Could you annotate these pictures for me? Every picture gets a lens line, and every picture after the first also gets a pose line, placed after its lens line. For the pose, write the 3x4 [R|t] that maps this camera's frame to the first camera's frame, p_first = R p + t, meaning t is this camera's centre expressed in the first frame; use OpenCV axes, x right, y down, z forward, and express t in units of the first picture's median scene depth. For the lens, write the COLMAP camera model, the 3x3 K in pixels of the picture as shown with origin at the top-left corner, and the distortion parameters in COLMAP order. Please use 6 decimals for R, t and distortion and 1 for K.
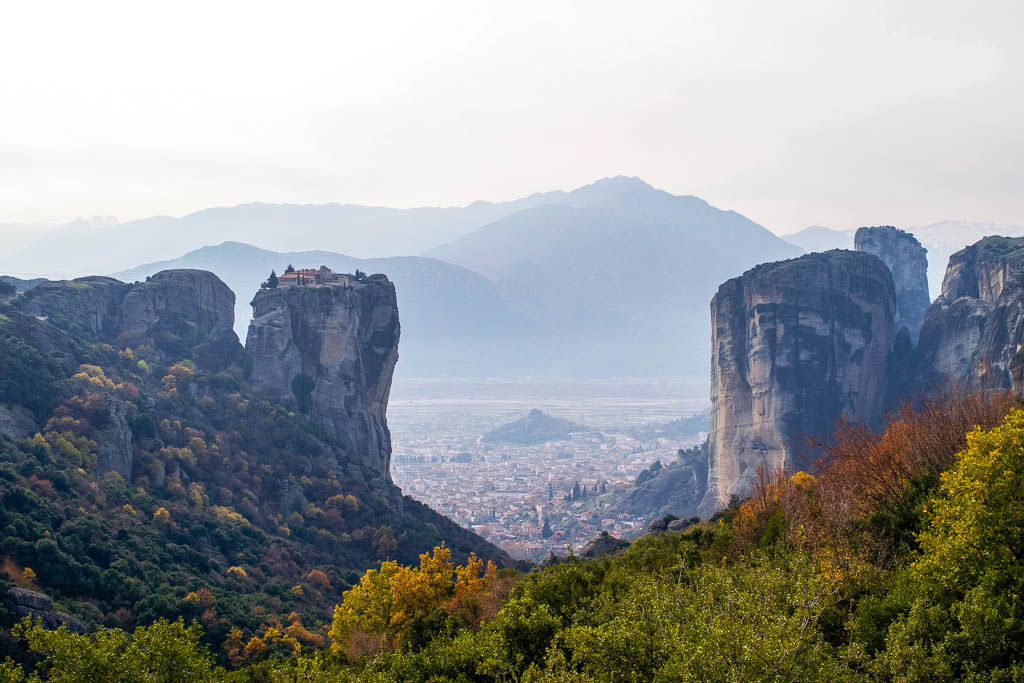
lens RADIAL K [[1172.5, 0, 512.0], [0, 1172.5, 342.5], [0, 0, 1]] dist [-0.066009, 0.000000]
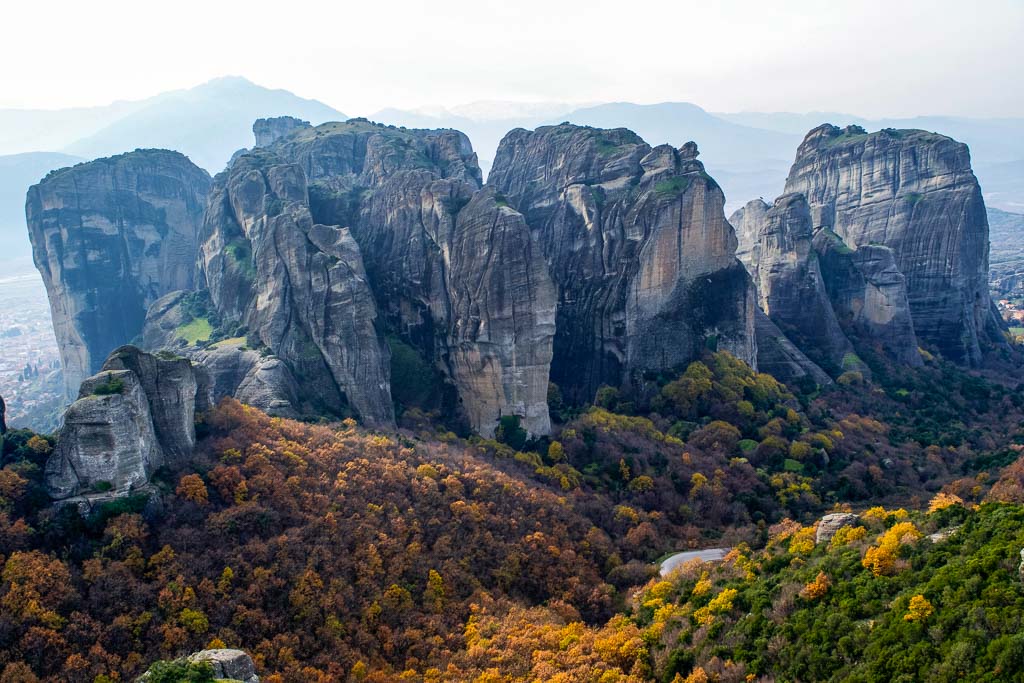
lens RADIAL K [[839.4, 0, 512.3], [0, 839.4, 341.6], [0, 0, 1]] dist [-0.077407, 0.000314]
pose [[0.918338, -0.135345, 0.371938, 0.310433], [0.069667, 0.980319, 0.184717, -0.023765], [-0.389618, -0.143721, 0.909693, 0.160916]]
